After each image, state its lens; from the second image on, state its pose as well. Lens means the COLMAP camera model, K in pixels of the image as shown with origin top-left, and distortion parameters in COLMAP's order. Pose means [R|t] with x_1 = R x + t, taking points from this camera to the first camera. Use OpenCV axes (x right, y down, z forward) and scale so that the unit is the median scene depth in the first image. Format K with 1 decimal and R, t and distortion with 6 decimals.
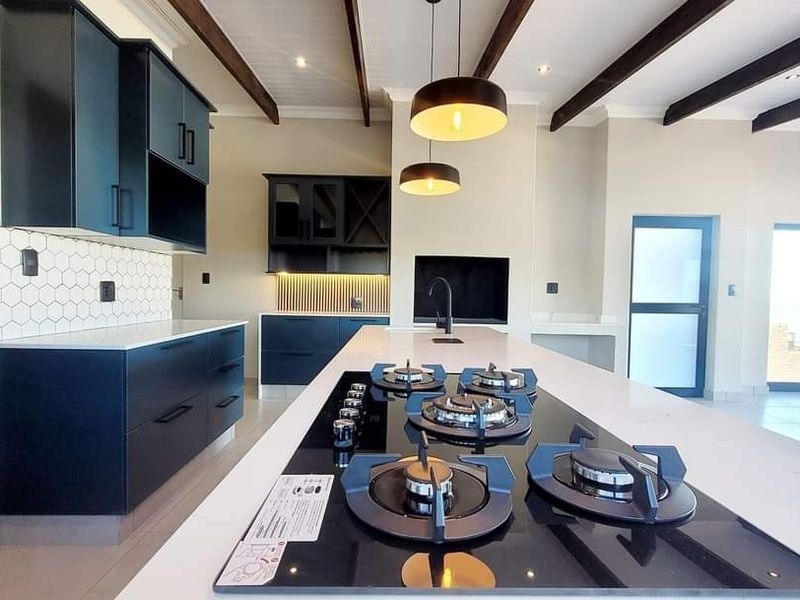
lens RADIAL K [[420.9, 0, 401.3], [0, 420.9, 302.0], [0, 0, 1]] dist [0.007881, -0.003183]
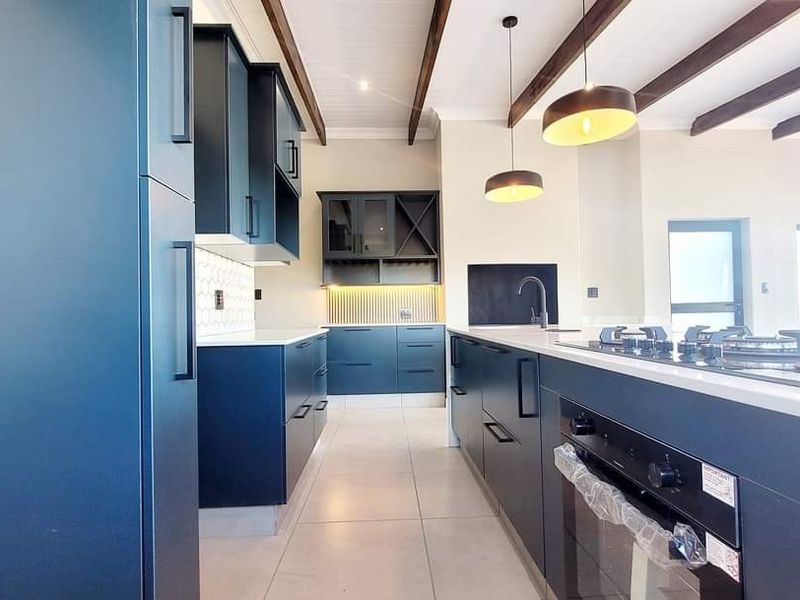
lens RADIAL K [[420.9, 0, 401.6], [0, 420.9, 301.0], [0, 0, 1]] dist [0.007881, -0.003183]
pose [[0.999140, -0.035043, 0.022151, -0.152178], [0.036152, 0.998002, -0.051809, 0.027730], [-0.020291, 0.052565, 0.998411, -0.030162]]
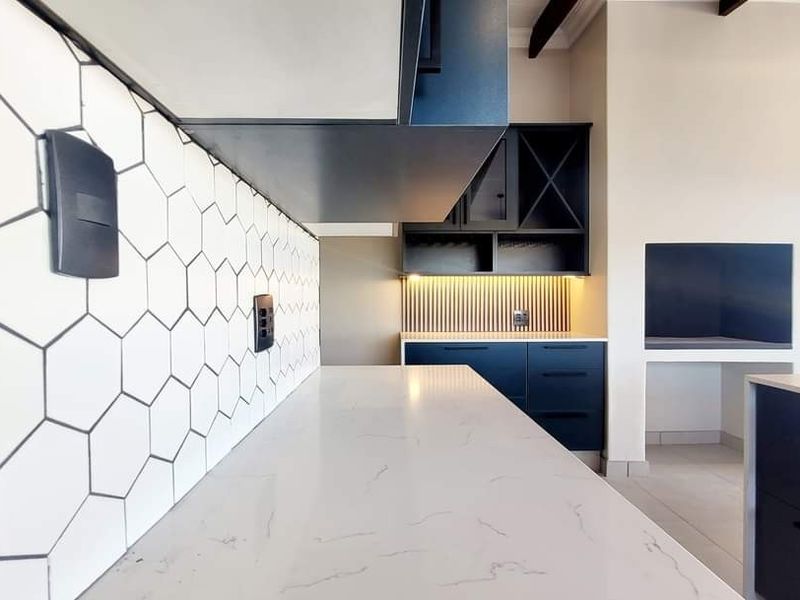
lens RADIAL K [[420.9, 0, 405.0], [0, 420.9, 304.0], [0, 0, 1]] dist [0.007881, -0.003183]
pose [[0.999680, -0.022831, 0.010931, -0.329122], [0.022953, 0.999674, -0.011195, -0.019571], [-0.010672, 0.011443, 0.999878, 0.360404]]
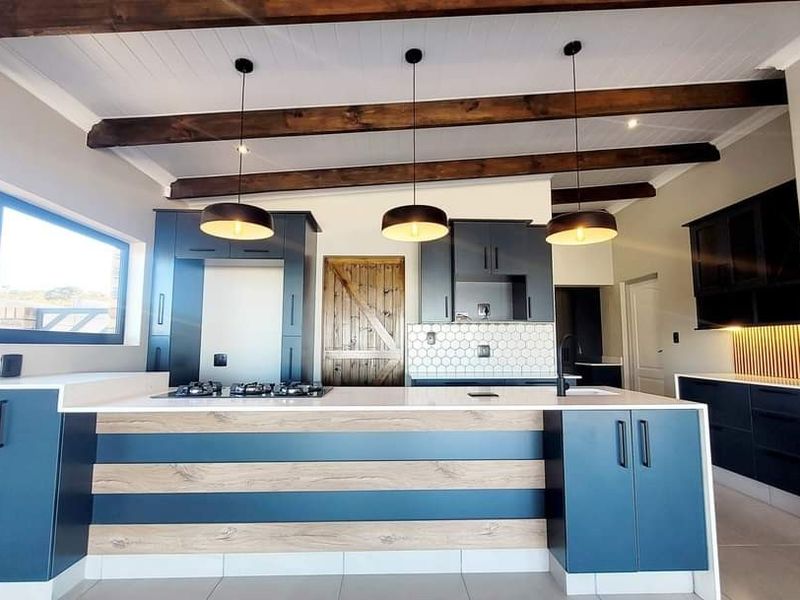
lens RADIAL K [[420.9, 0, 401.7], [0, 420.9, 304.5], [0, 0, 1]] dist [0.007881, -0.003183]
pose [[0.016103, -0.115201, -0.993212, 0.580993], [-0.022445, 0.993049, -0.115546, -0.004750], [0.999618, 0.024154, 0.013405, 0.366504]]
